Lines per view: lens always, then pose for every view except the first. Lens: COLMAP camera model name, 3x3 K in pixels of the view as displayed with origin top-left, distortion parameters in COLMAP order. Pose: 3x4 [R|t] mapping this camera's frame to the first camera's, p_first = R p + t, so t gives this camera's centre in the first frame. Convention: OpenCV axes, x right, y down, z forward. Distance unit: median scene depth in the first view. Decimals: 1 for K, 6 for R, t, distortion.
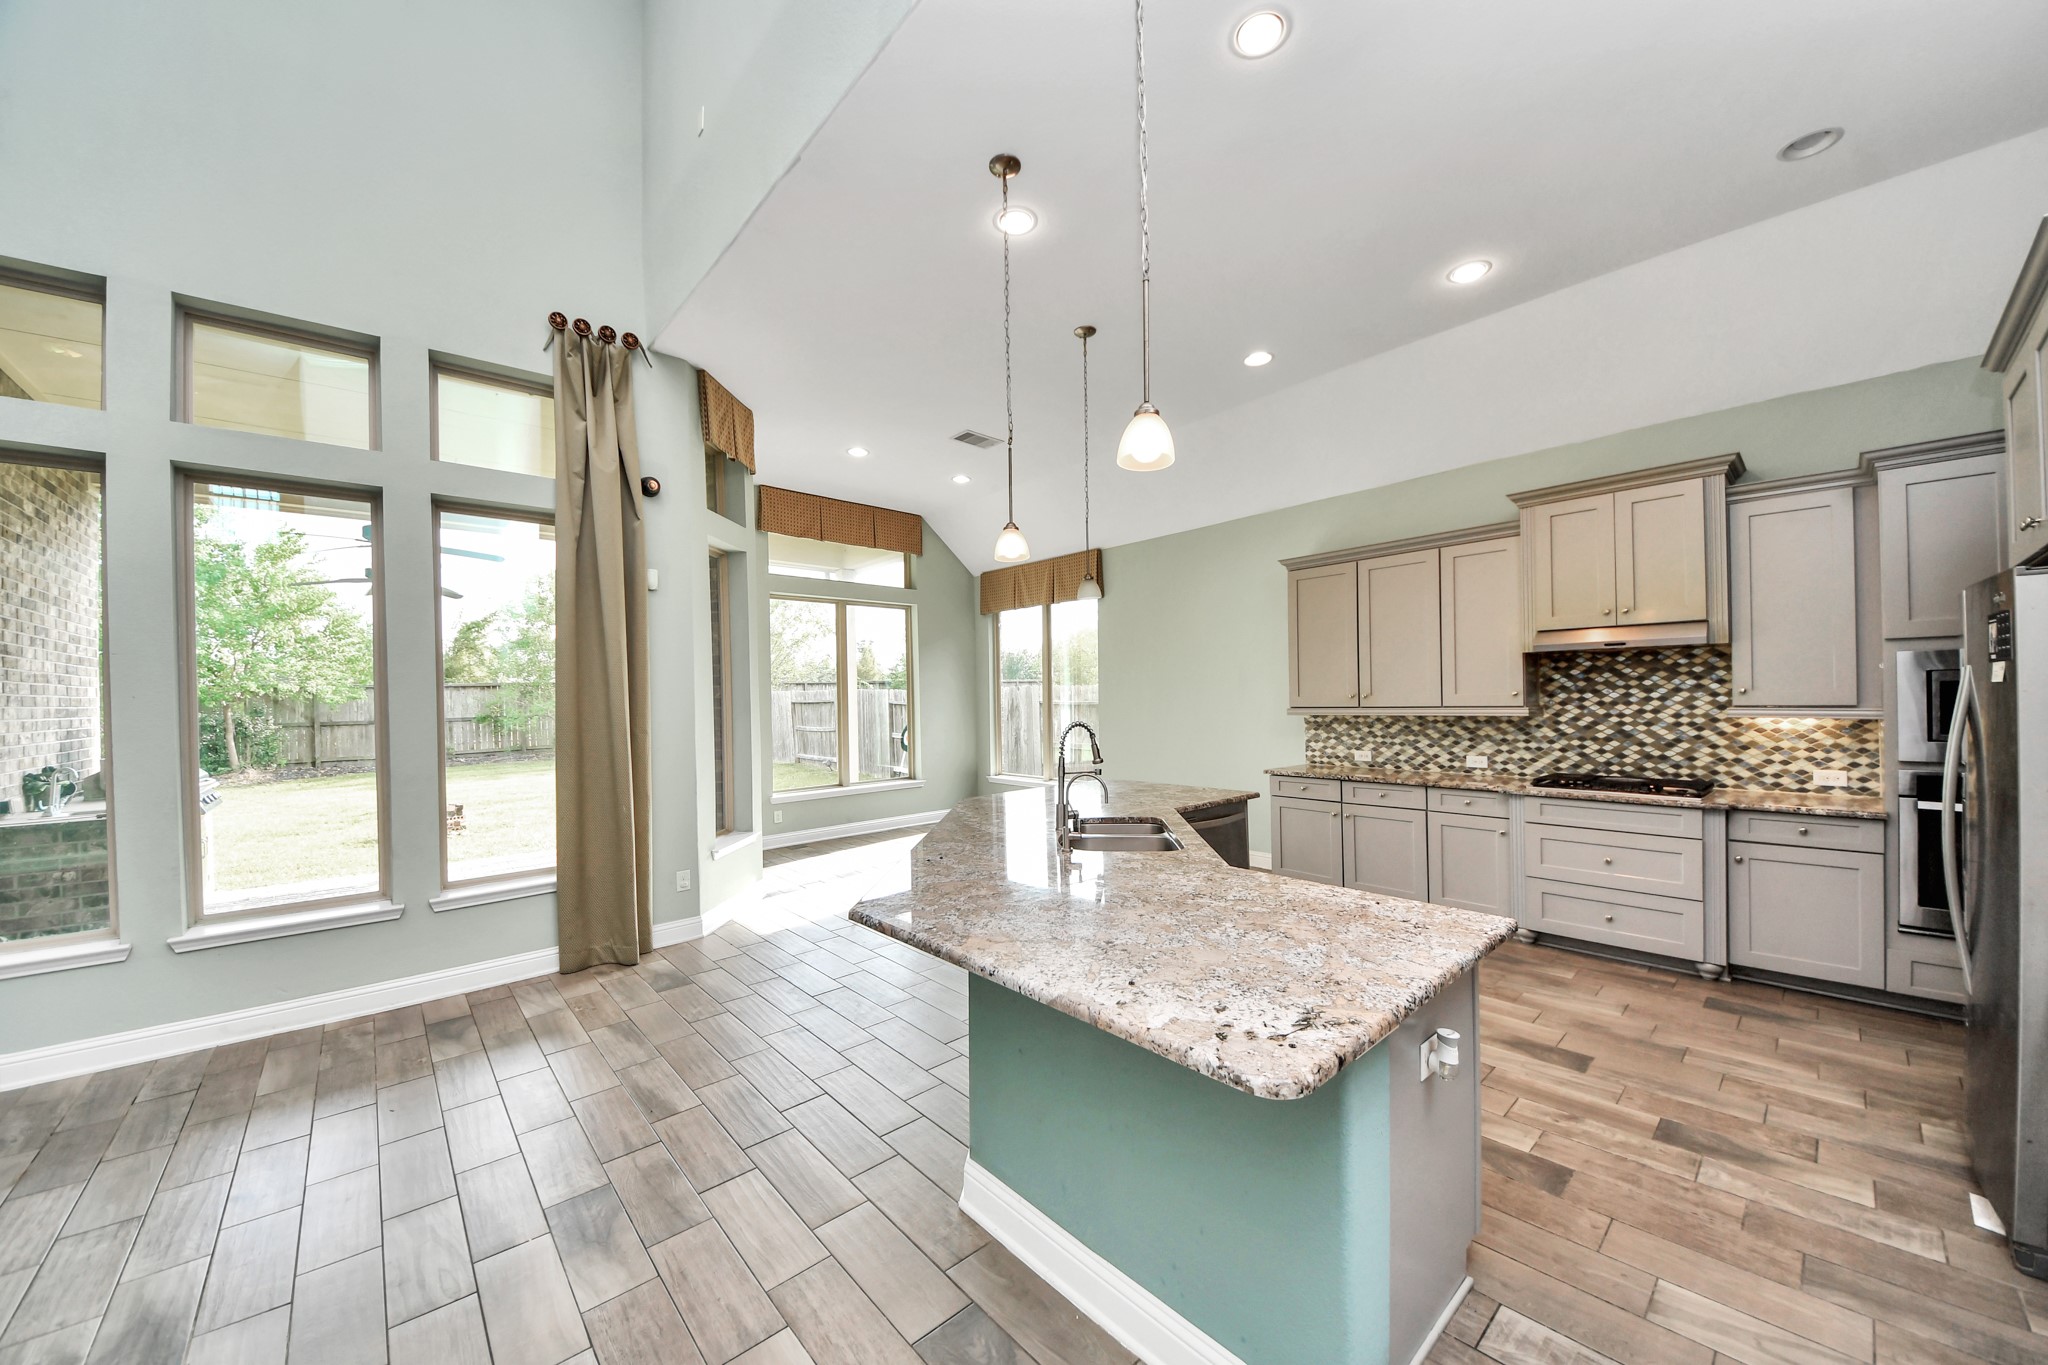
lens RADIAL K [[721.7, 0, 1001.8], [0, 721.7, 695.0], [0, 0, 1]] dist [0.000783, -0.009798]
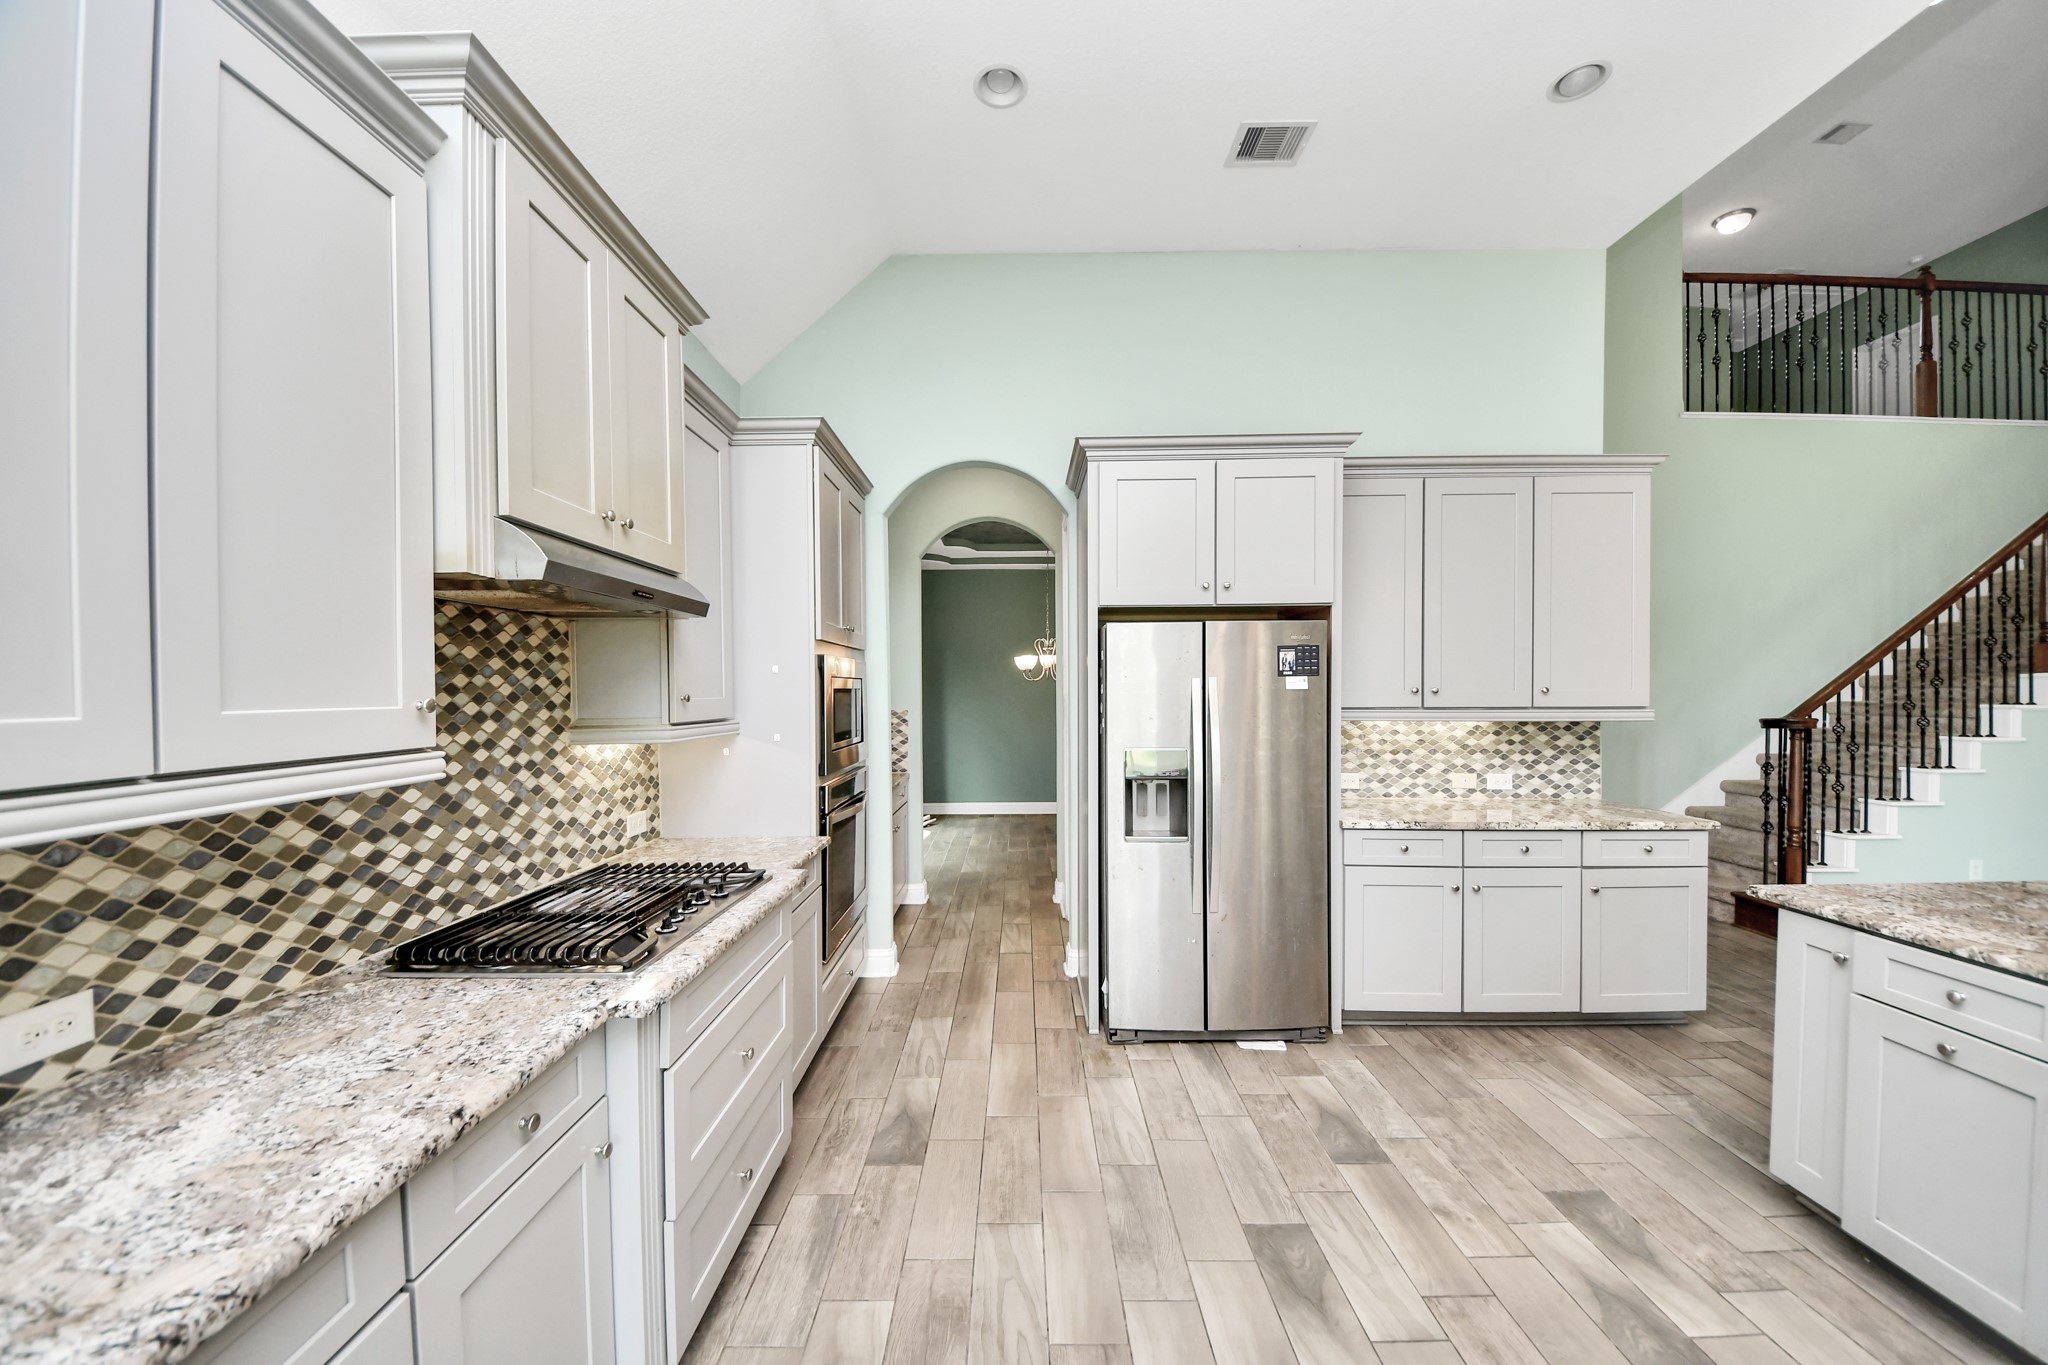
lens RADIAL K [[736.6, 0, 1021.8], [0, 736.6, 698.1], [0, 0, 1]] dist [-0.000697, -0.008146]
pose [[-0.756358, 0.007607, 0.654114, 0.341132], [0.012189, 0.999923, 0.002465, -0.003554], [-0.654045, 0.009838, -0.756392, 1.093726]]
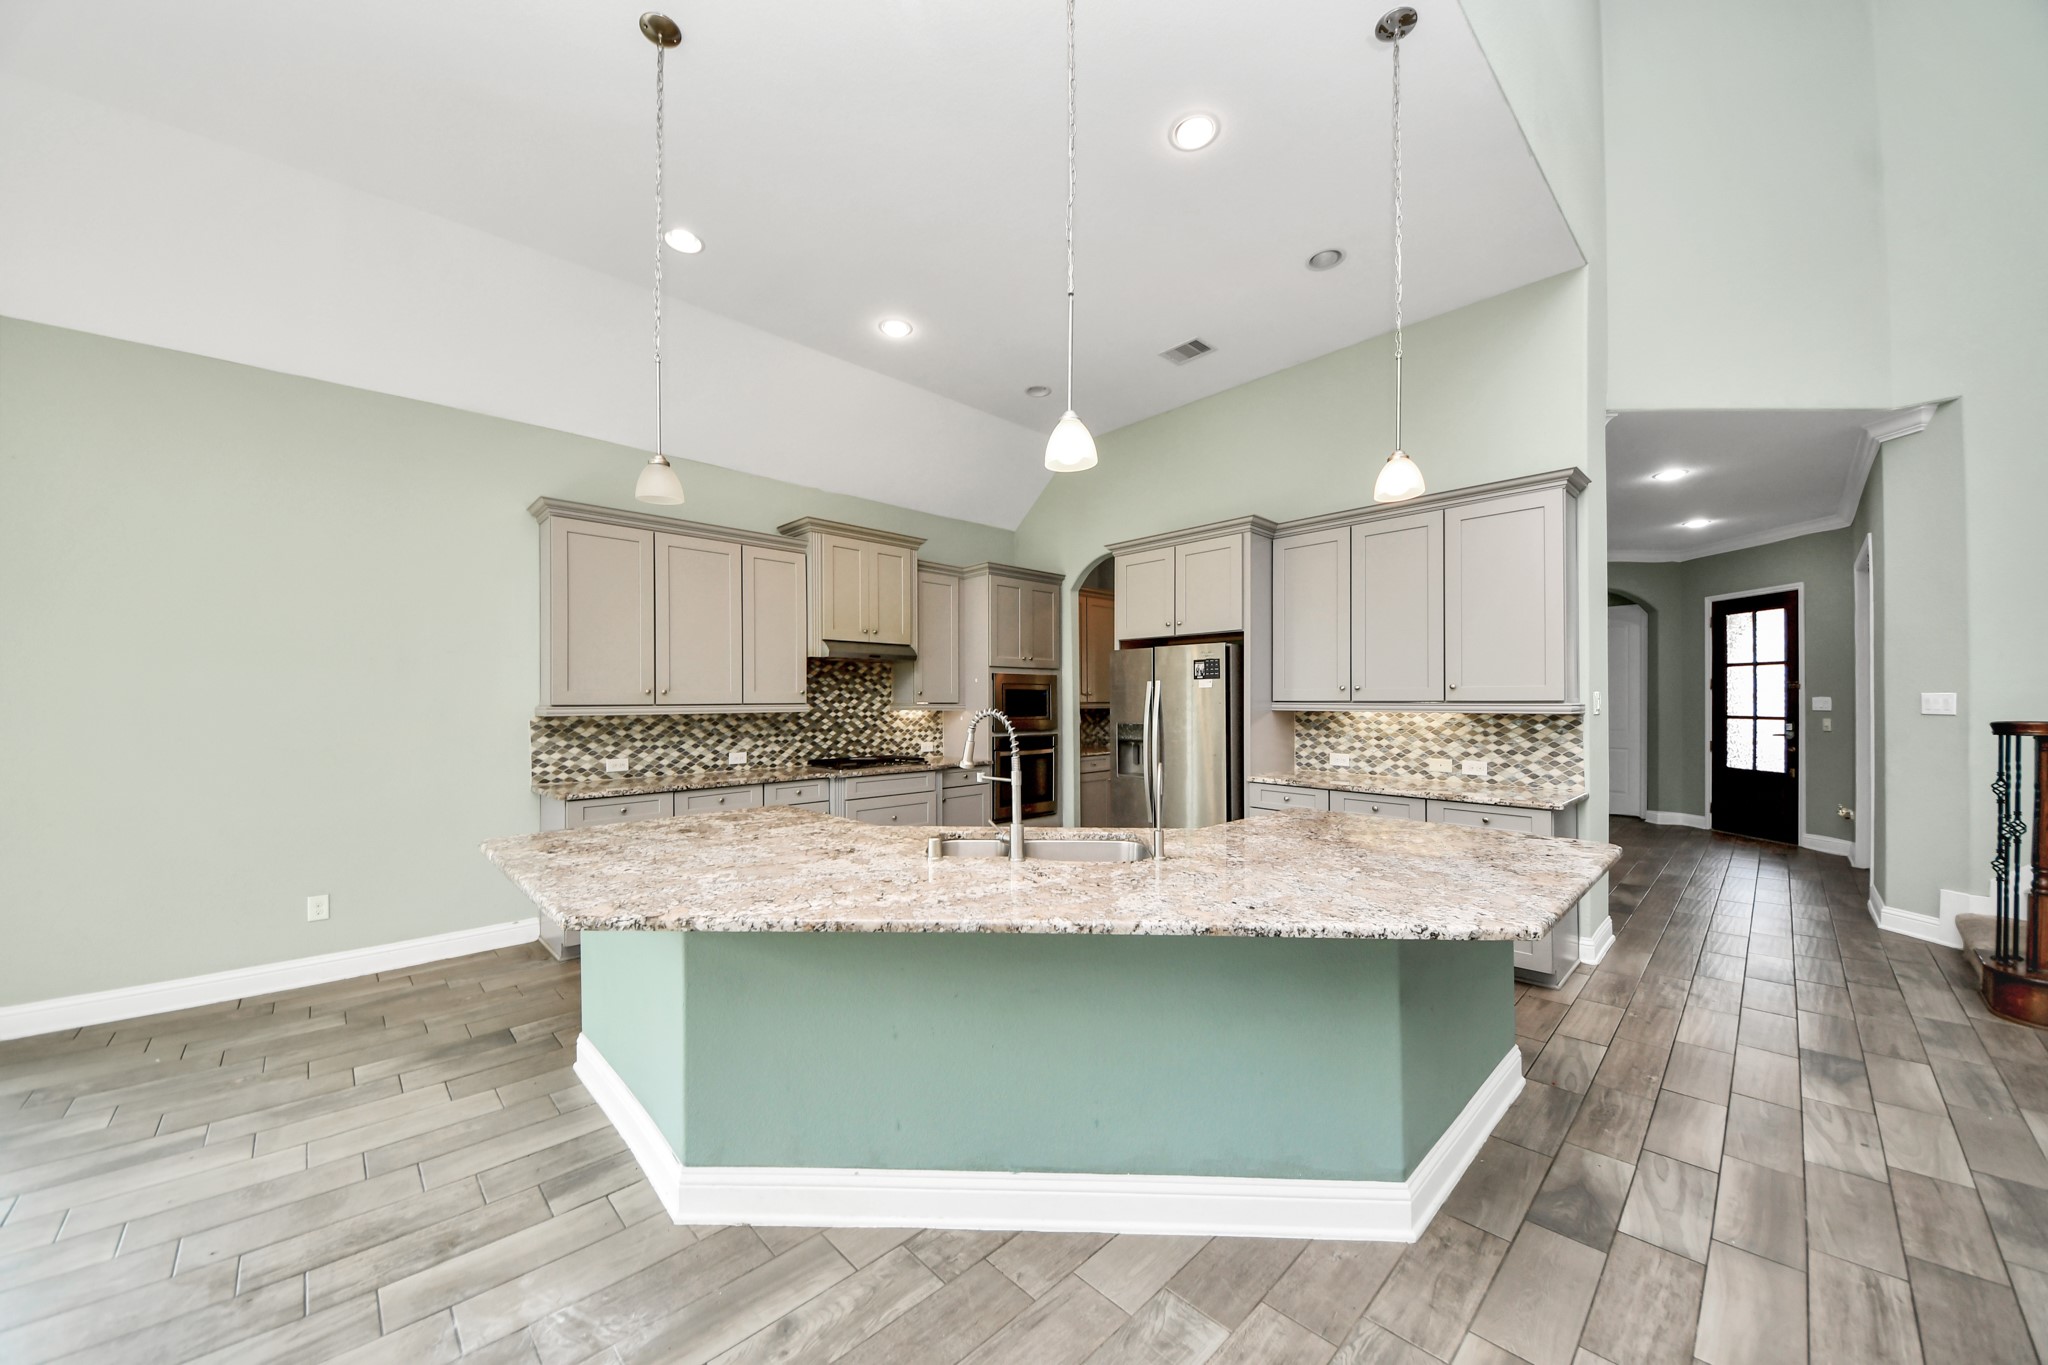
lens RADIAL K [[727.4, 0, 1005.4], [0, 727.4, 700.9], [0, 0, 1]] dist [0.070717, -0.034337]
pose [[-0.035929, 0.014869, 0.999244, -0.459254], [-0.001182, 0.999888, -0.014921, 0.029176], [-0.999354, -0.001717, -0.035907, 0.739532]]
